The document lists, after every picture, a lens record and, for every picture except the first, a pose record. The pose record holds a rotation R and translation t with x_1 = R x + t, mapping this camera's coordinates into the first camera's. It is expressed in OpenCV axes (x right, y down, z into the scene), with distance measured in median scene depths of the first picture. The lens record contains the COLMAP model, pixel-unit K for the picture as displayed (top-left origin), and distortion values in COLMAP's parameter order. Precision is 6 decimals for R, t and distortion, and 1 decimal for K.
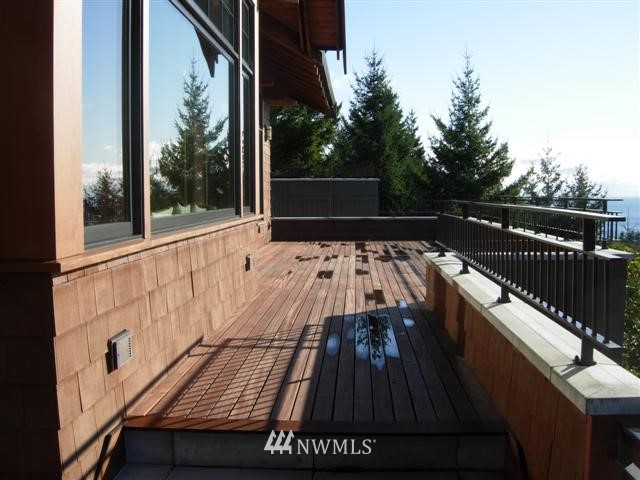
lens RADIAL K [[671.9, 0, 320.0], [0, 671.9, 240.0], [0, 0, 1]] dist [-0.172887, 0.016471]
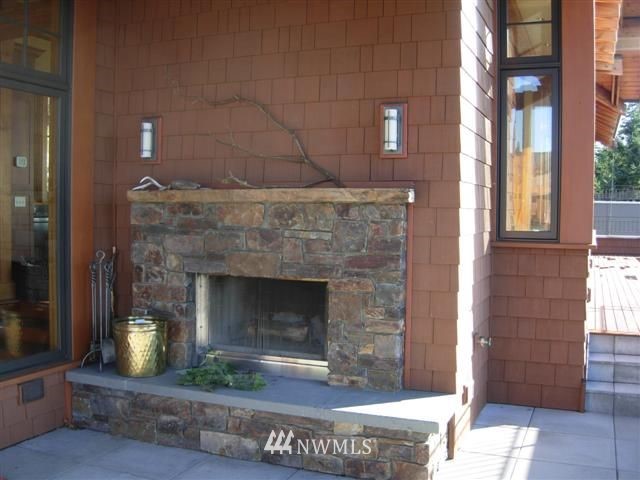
lens RADIAL K [[671.9, 0, 320.0], [0, 671.9, 240.0], [0, 0, 1]] dist [-0.172887, 0.016471]
pose [[0.940770, 0.029845, -0.337729, -0.130592], [-0.038528, 0.999076, -0.019034, 0.024051], [0.336849, 0.030918, 0.941051, -0.359058]]
